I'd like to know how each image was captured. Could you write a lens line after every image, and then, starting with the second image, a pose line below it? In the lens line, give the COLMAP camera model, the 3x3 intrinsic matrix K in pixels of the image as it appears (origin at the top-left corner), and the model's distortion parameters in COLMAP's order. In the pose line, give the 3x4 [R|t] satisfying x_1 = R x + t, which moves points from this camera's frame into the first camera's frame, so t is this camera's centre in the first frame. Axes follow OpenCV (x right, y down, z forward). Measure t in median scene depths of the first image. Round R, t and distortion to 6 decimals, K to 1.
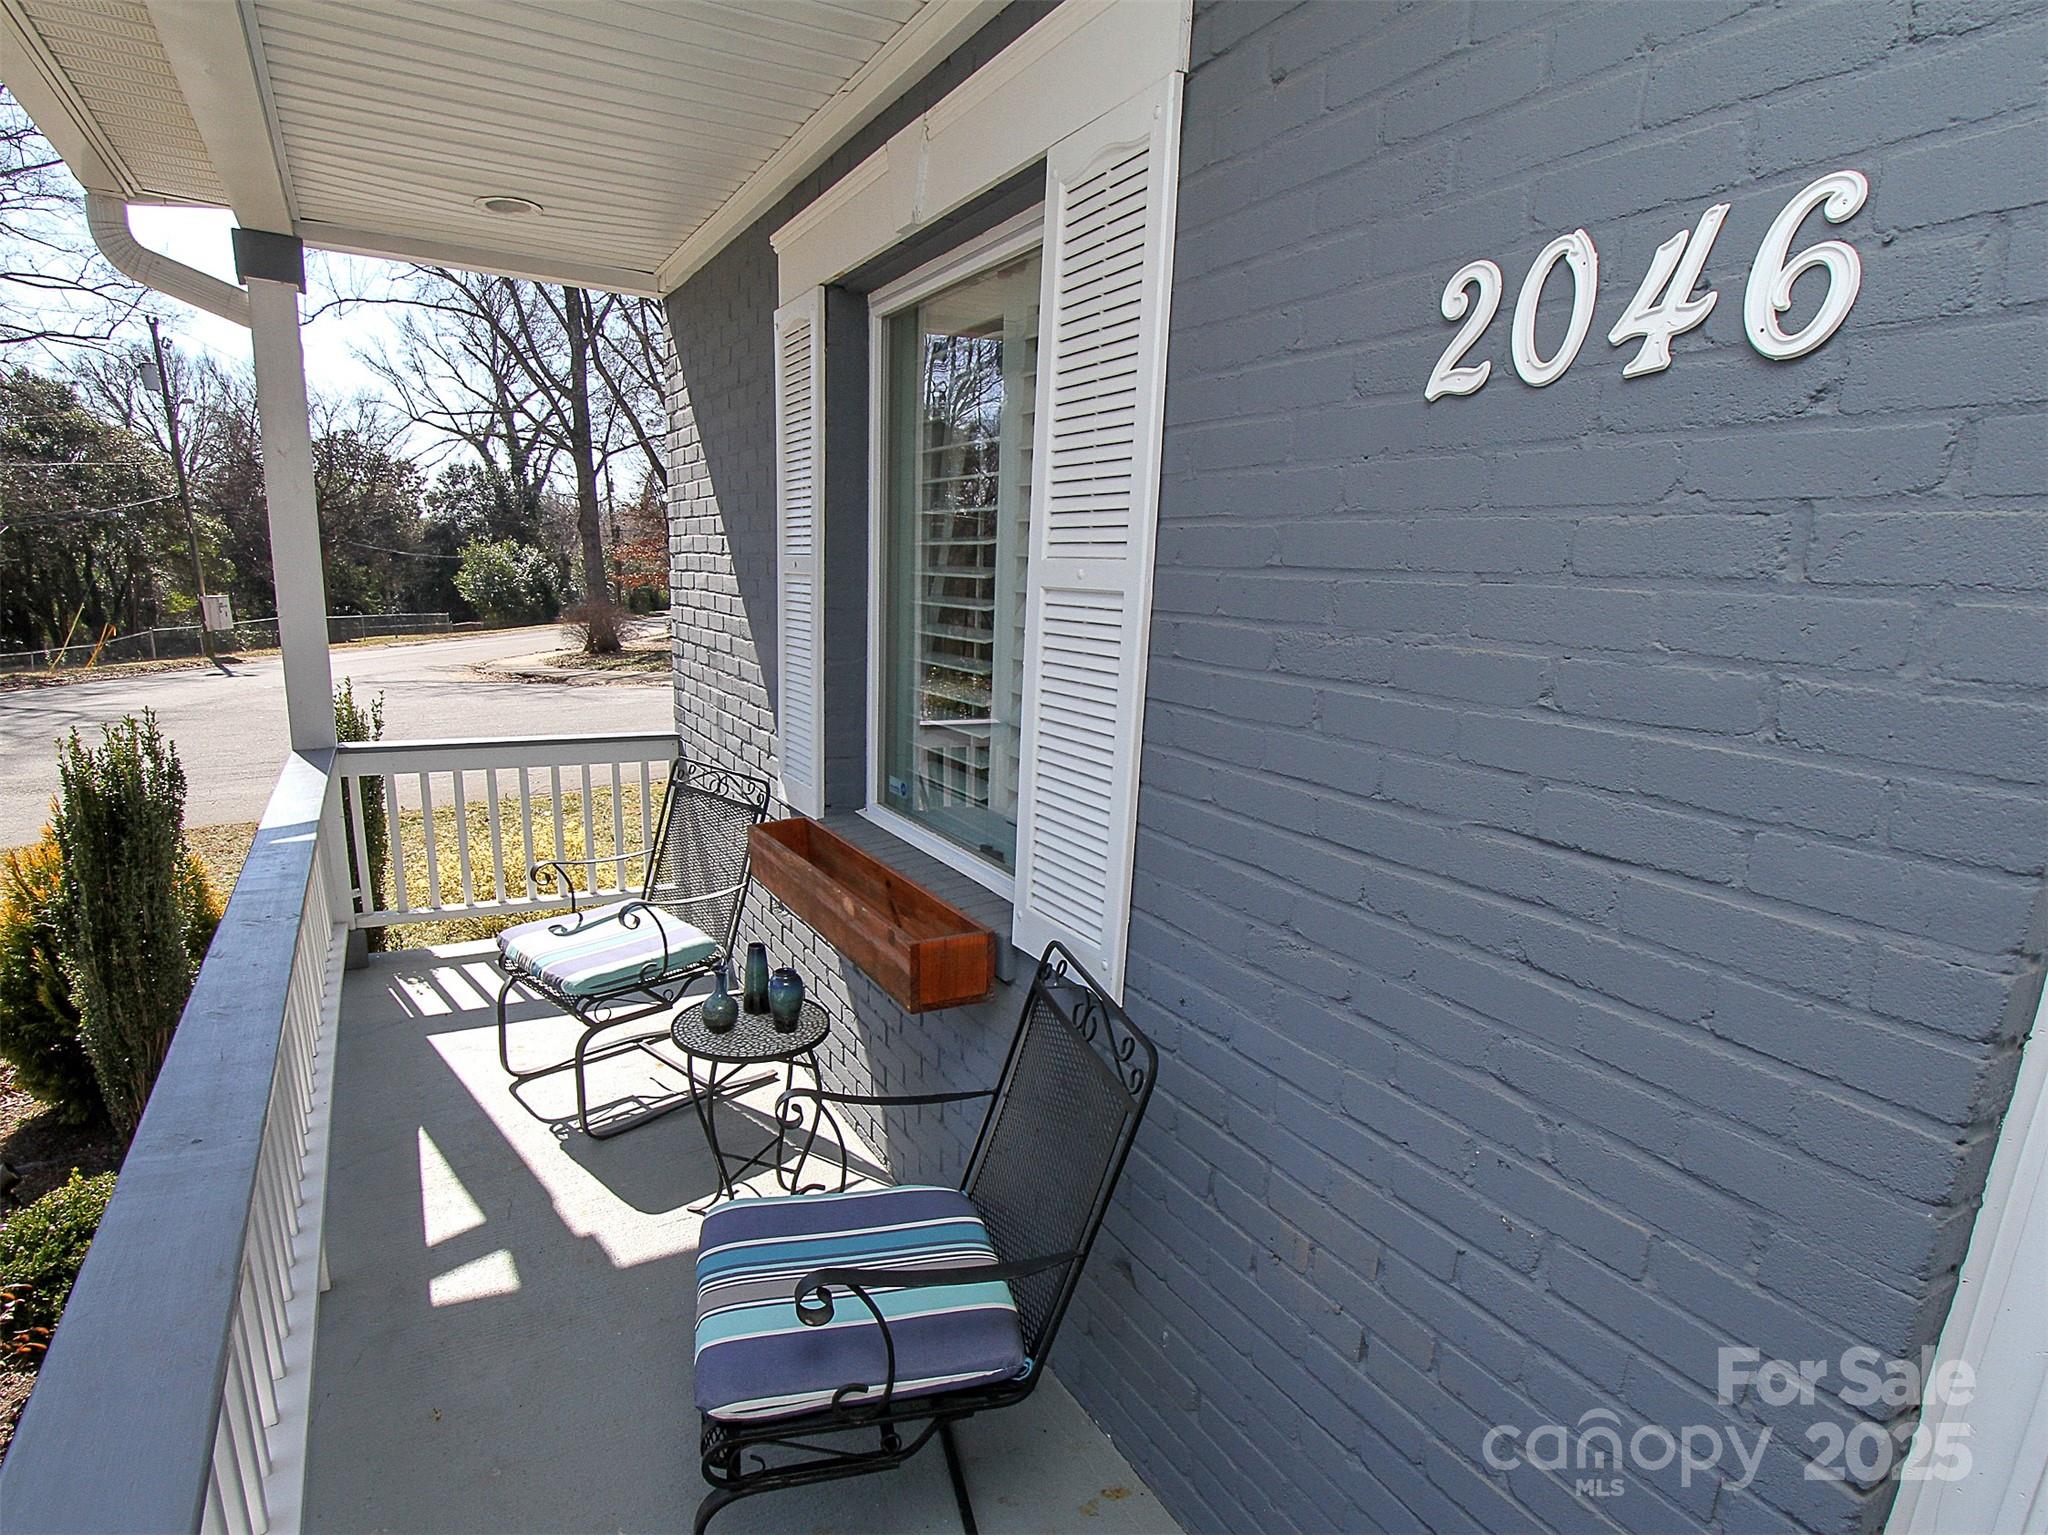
lens RADIAL K [[1096.9, 0, 971.9], [0, 1096.9, 819.5], [0, 0, 1]] dist [-0.014775, 0.001020]
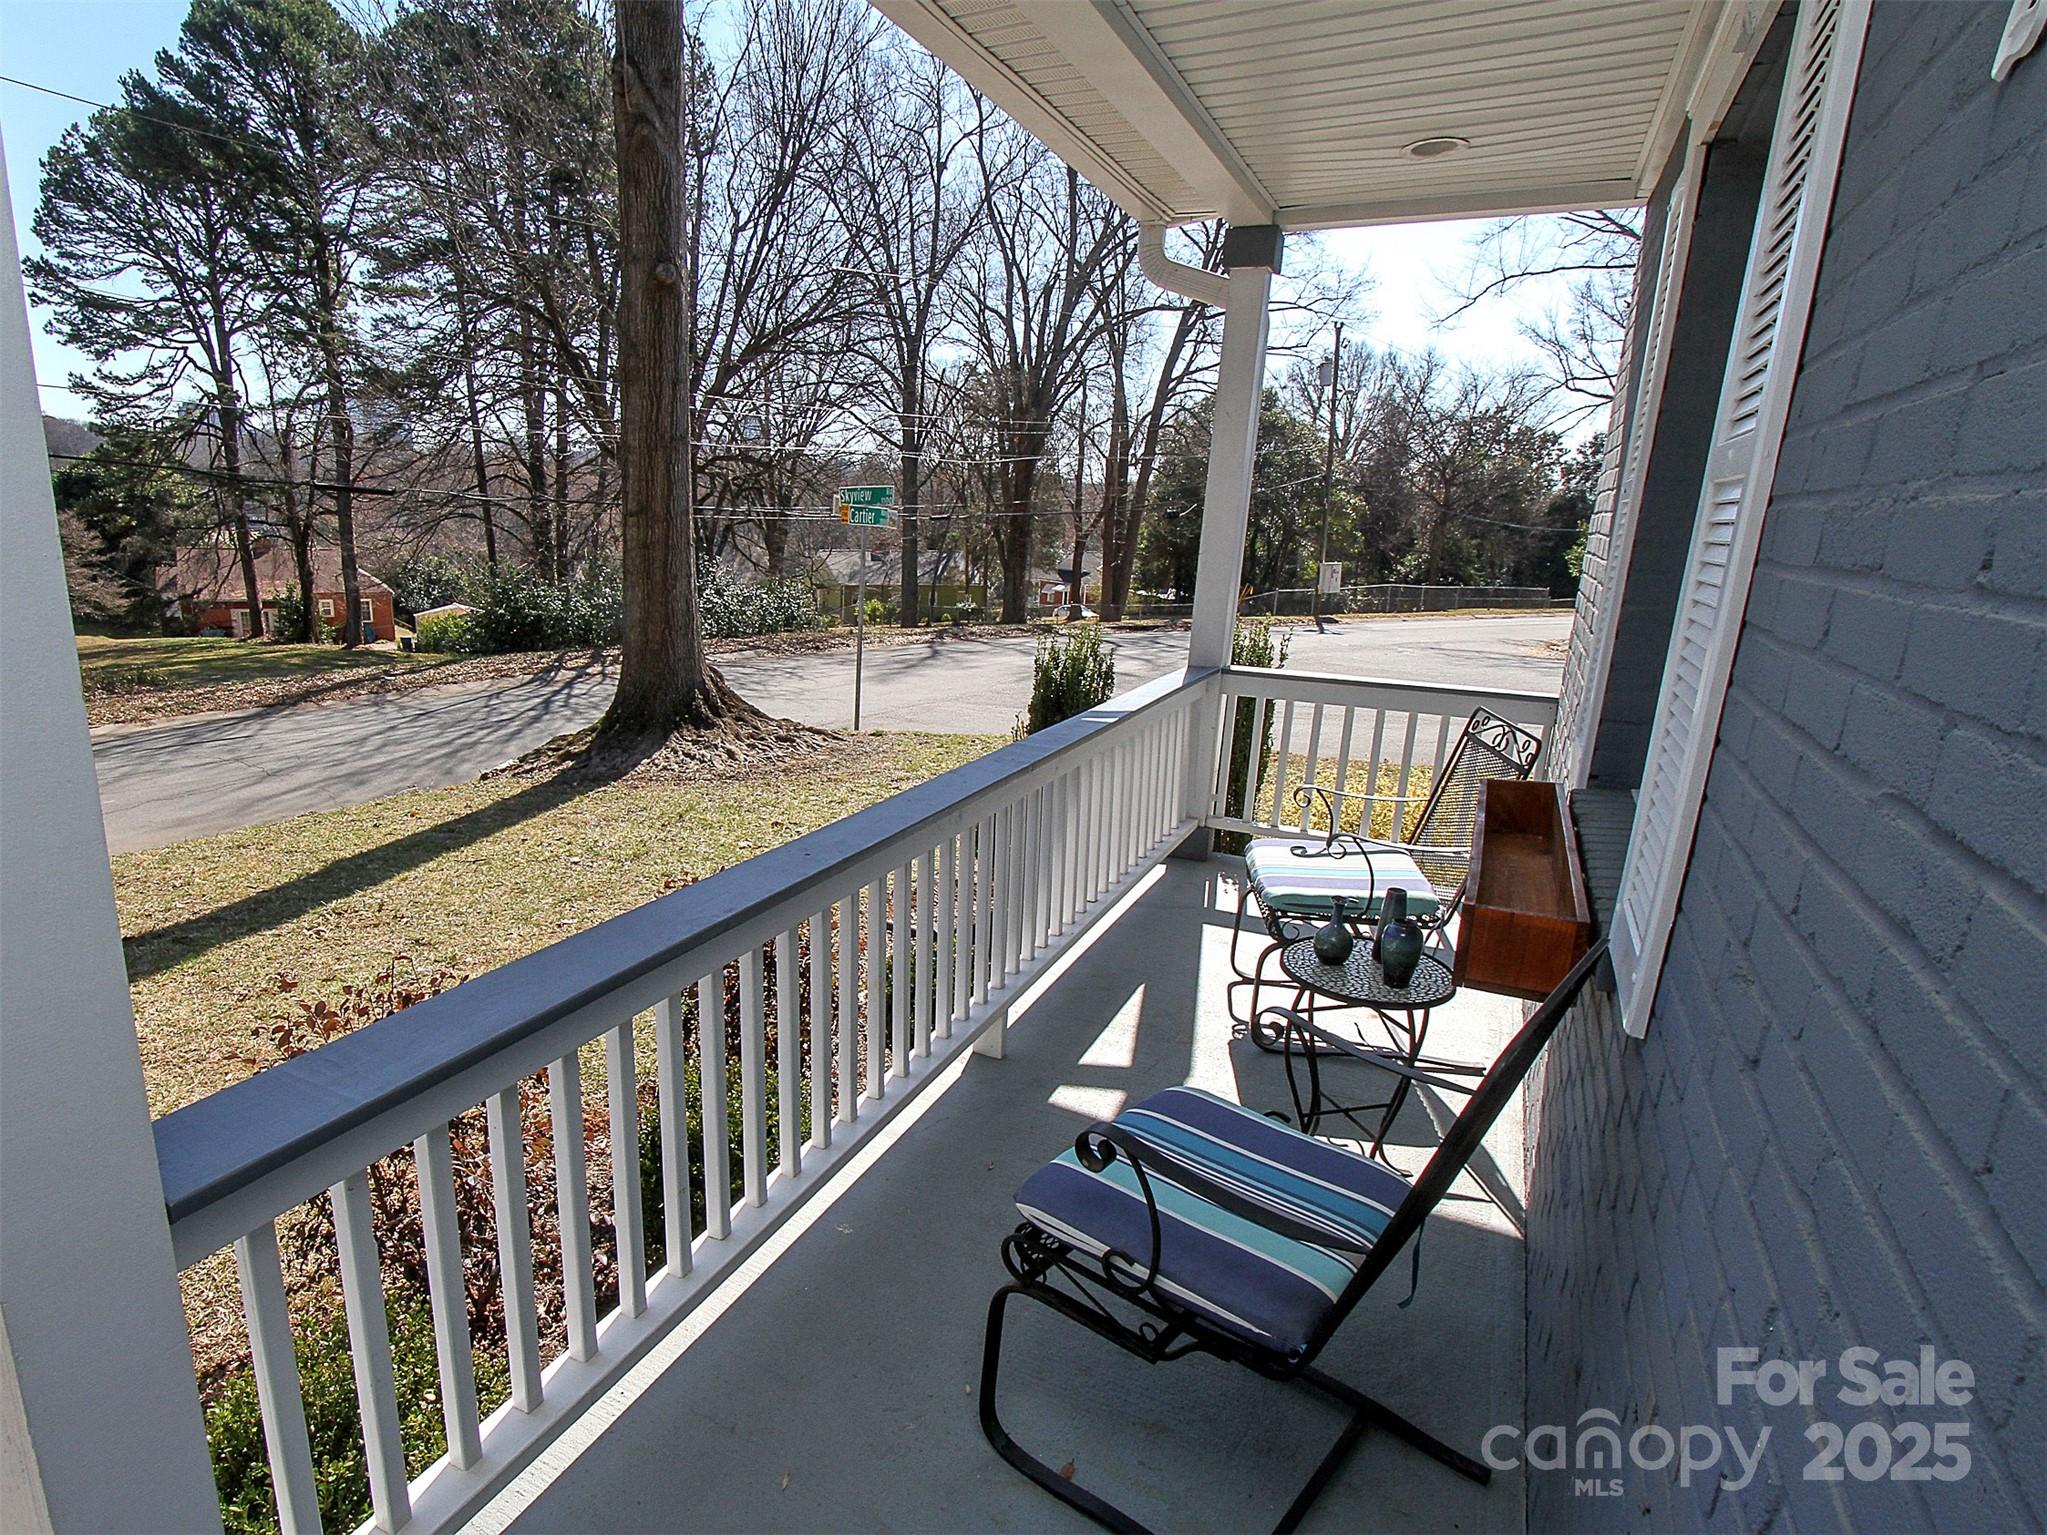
lens RADIAL K [[1100.5, 0, 899.2], [0, 1100.5, 777.7], [0, 0, 1]] dist [-0.026735, 0.001435]
pose [[0.556784, 0.175433, -0.811921, 0.214217], [-0.186587, 0.978879, 0.083554, 0.015467], [0.809430, 0.104972, 0.577757, 0.079929]]
